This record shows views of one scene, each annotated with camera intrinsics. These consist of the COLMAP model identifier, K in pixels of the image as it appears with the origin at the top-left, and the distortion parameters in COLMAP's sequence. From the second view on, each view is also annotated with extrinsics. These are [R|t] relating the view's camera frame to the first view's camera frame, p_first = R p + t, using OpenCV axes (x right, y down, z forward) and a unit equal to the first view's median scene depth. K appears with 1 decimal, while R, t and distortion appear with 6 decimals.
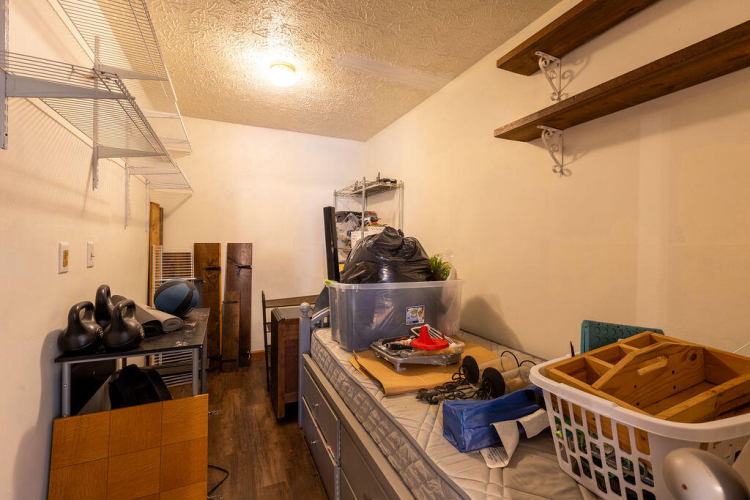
lens RADIAL K [[315.1, 0, 375.8], [0, 315.1, 247.6], [0, 0, 1]] dist [-0.000023, 0.000000]
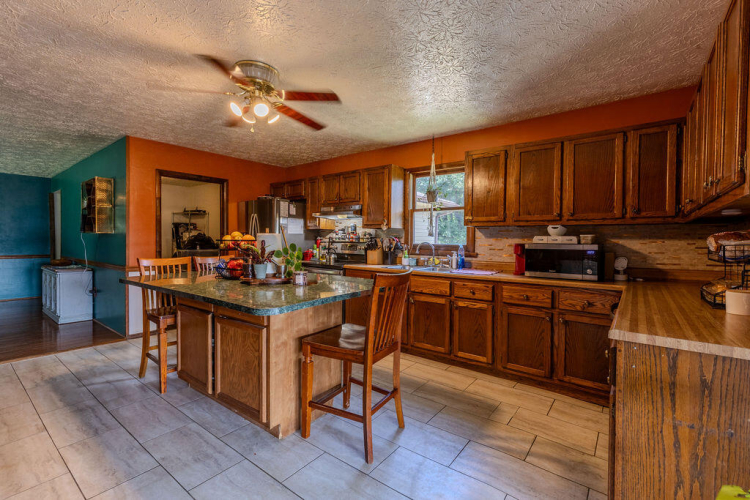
lens RADIAL K [[341.3, 0, 374.4], [0, 341.3, 248.7], [0, 0, 1]] dist [0.000080, 0.000002]
pose [[0.894984, -0.010458, 0.445976, 0.053685], [0.004052, 0.999875, 0.015314, 0.030669], [-0.446080, -0.011899, 0.894914, -1.755568]]
